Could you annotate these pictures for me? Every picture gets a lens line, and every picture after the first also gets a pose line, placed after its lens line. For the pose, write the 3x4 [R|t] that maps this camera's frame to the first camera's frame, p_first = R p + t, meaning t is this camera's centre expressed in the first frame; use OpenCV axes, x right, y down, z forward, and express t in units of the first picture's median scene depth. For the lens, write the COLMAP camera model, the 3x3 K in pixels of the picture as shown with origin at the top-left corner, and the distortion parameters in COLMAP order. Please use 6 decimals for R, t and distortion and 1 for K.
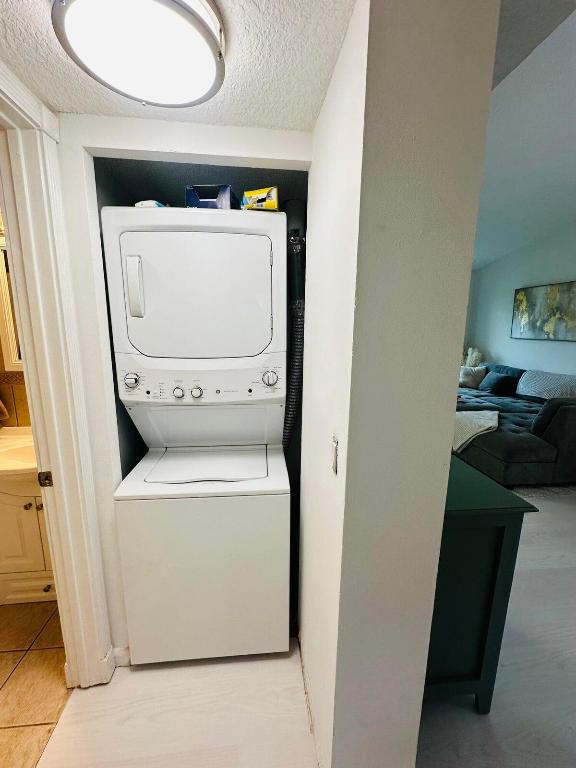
lens RADIAL K [[317.0, 0, 288.0], [0, 317.0, 384.0], [0, 0, 1]] dist [-0.003396, 0.000173]
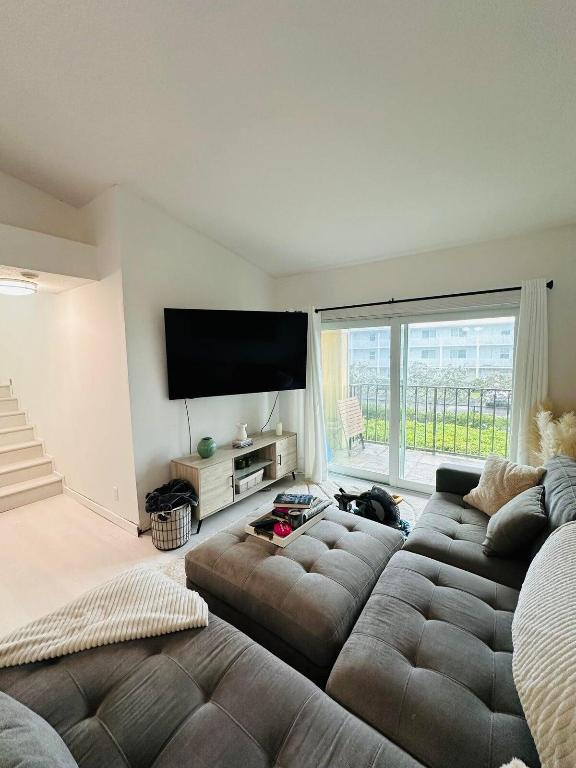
lens RADIAL K [[317.0, 0, 288.0], [0, 317.0, 384.0], [0, 0, 1]] dist [-0.003396, 0.000173]
pose [[0.748079, 0.032327, -0.662822, 0.744973], [-0.091411, 0.994311, -0.054673, -0.121503], [0.657284, 0.101489, 0.746778, 0.606561]]
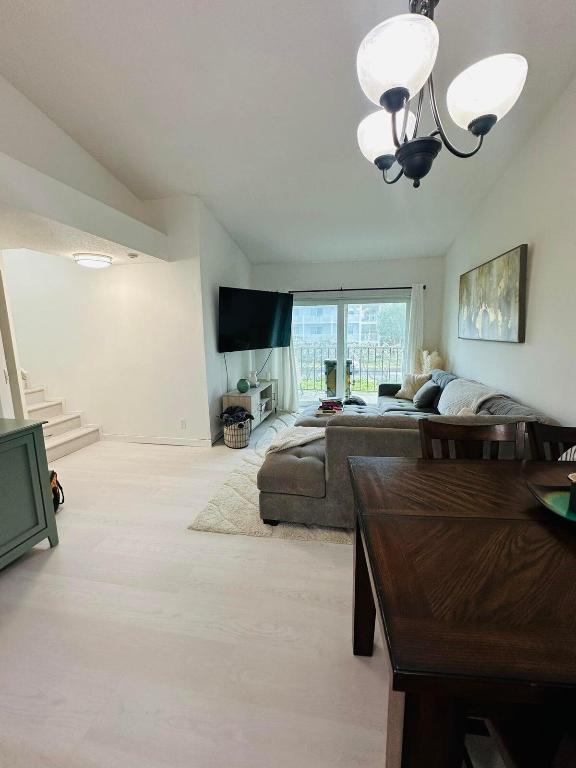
lens RADIAL K [[317.0, 0, 288.0], [0, 317.0, 384.0], [0, 0, 1]] dist [-0.003396, 0.000173]
pose [[0.955025, 0.023656, -0.295579, 0.599632], [-0.027641, 0.999575, -0.009309, -0.013835], [0.295233, 0.017060, 0.955273, 0.142061]]
